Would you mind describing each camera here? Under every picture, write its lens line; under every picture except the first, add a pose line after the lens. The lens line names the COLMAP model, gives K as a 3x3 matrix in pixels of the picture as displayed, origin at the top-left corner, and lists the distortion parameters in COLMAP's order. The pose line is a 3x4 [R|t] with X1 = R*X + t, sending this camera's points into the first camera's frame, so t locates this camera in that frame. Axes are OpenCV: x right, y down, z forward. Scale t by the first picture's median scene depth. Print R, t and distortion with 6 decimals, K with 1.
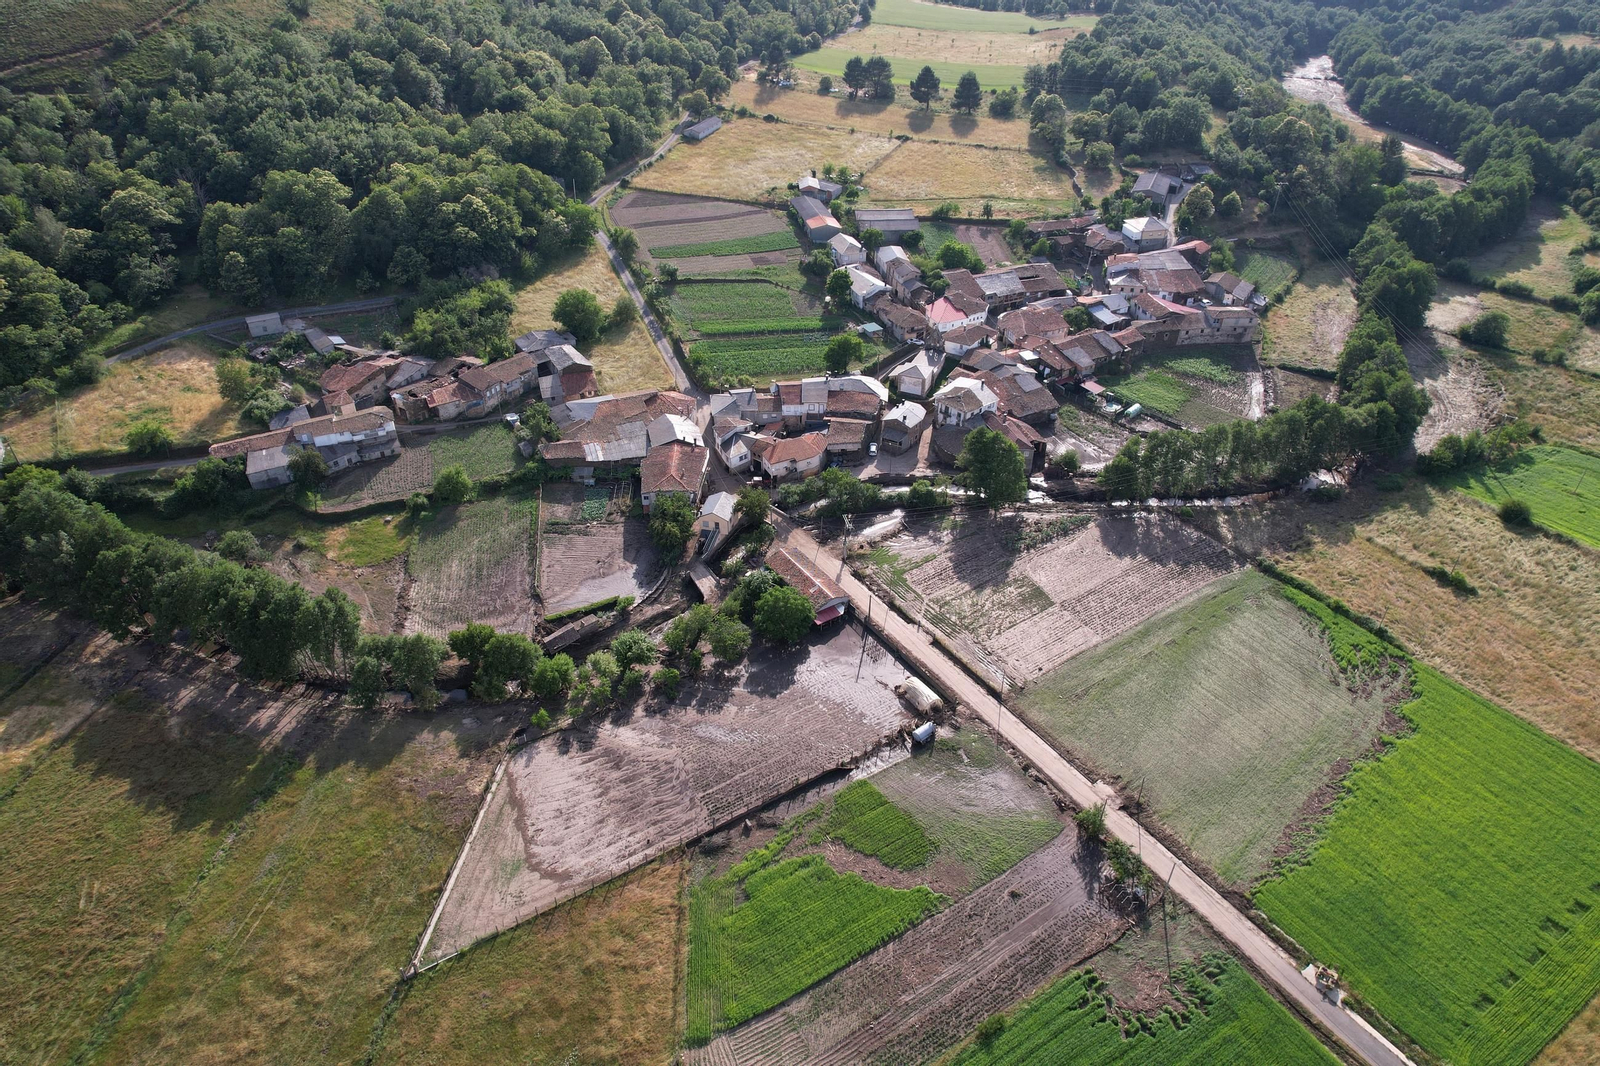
lens RADIAL K [[1023.3, 0, 806.0], [0, 1023.3, 532.6], [0, 0, 1]] dist [-0.077776, 0.073734]
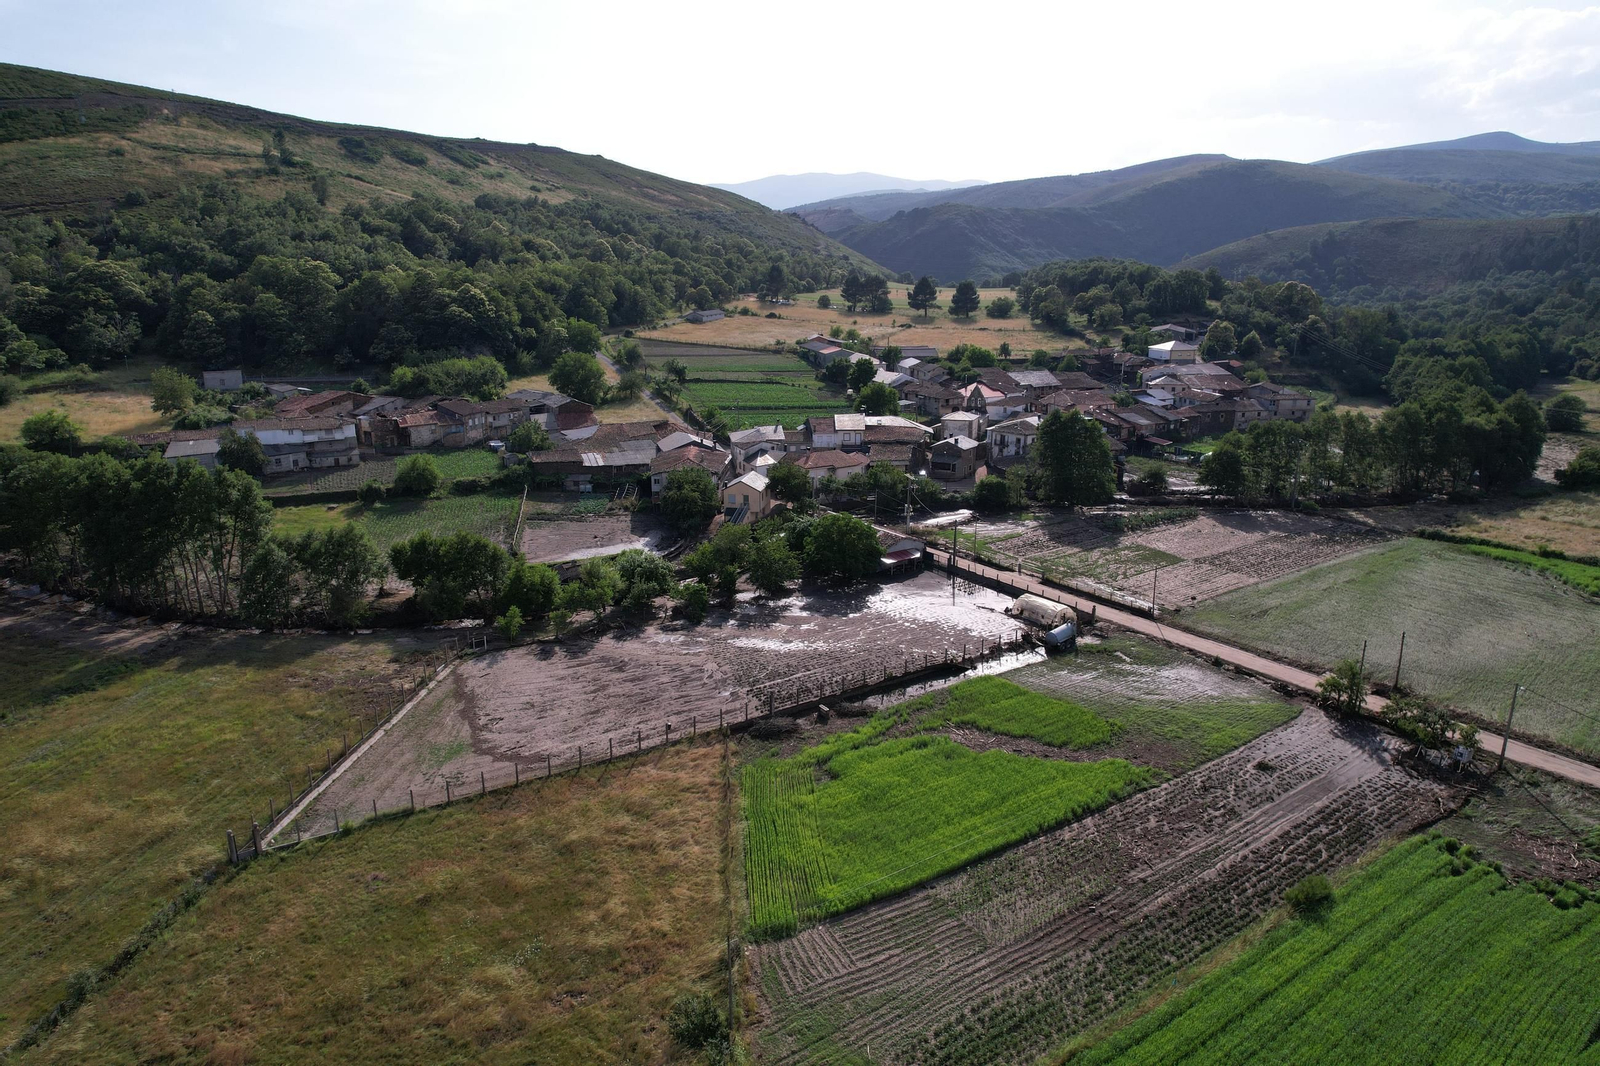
lens RADIAL K [[1023.3, 0, 806.0], [0, 1023.3, 532.6], [0, 0, 1]] dist [-0.077776, 0.073734]
pose [[0.999611, -0.015064, 0.023471, -0.074995], [0.022279, 0.937560, -0.347110, 0.372477], [-0.016777, 0.347498, 0.937530, 0.326046]]
